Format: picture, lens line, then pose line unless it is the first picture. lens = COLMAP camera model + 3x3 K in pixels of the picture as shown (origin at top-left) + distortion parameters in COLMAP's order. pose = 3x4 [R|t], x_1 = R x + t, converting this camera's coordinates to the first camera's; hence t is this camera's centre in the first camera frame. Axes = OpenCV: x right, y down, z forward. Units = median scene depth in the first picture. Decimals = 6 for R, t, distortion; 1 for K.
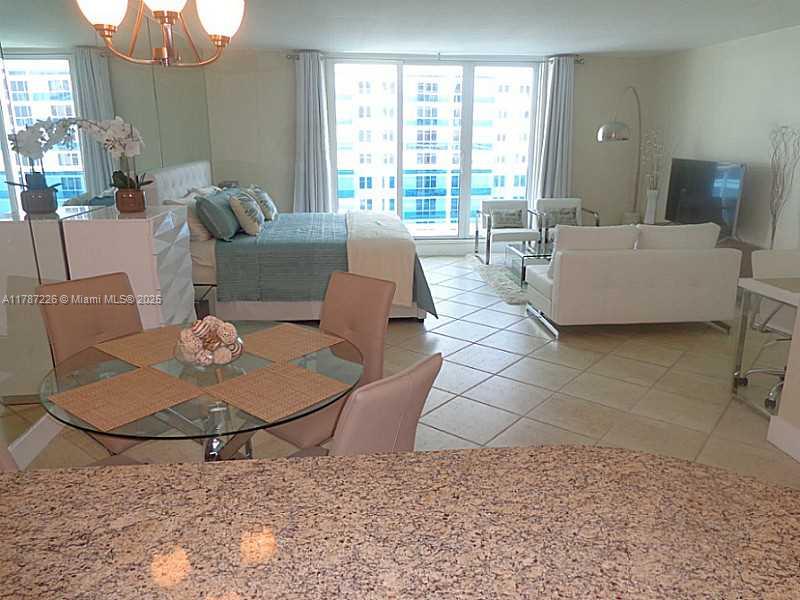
lens RADIAL K [[586.7, 0, 399.0], [0, 586.7, 300.1], [0, 0, 1]] dist [-0.010741, 0.008559]
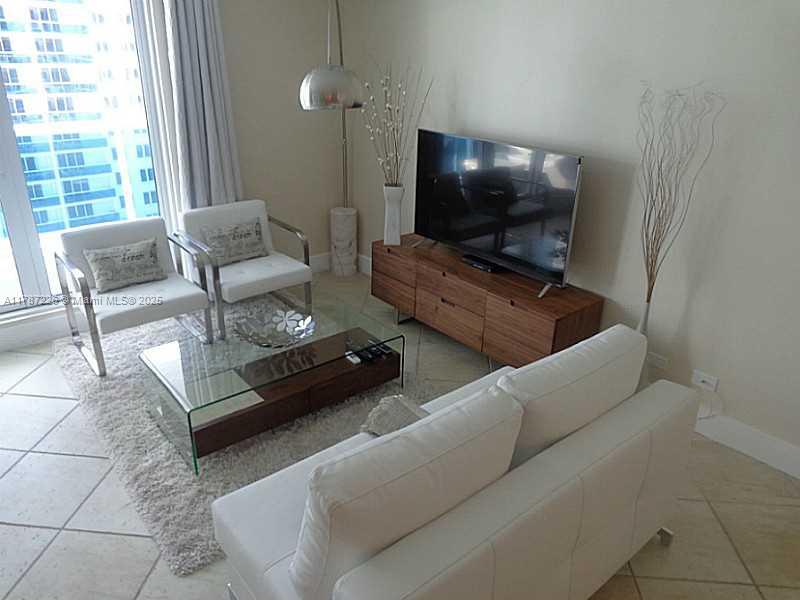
lens RADIAL K [[586.7, 0, 399.0], [0, 586.7, 300.1], [0, 0, 1]] dist [-0.010741, 0.008559]
pose [[0.824270, -0.205564, 0.527563, 0.112040], [0.131903, 0.975845, 0.174149, -0.170380], [-0.550618, -0.073959, 0.831474, 0.492134]]
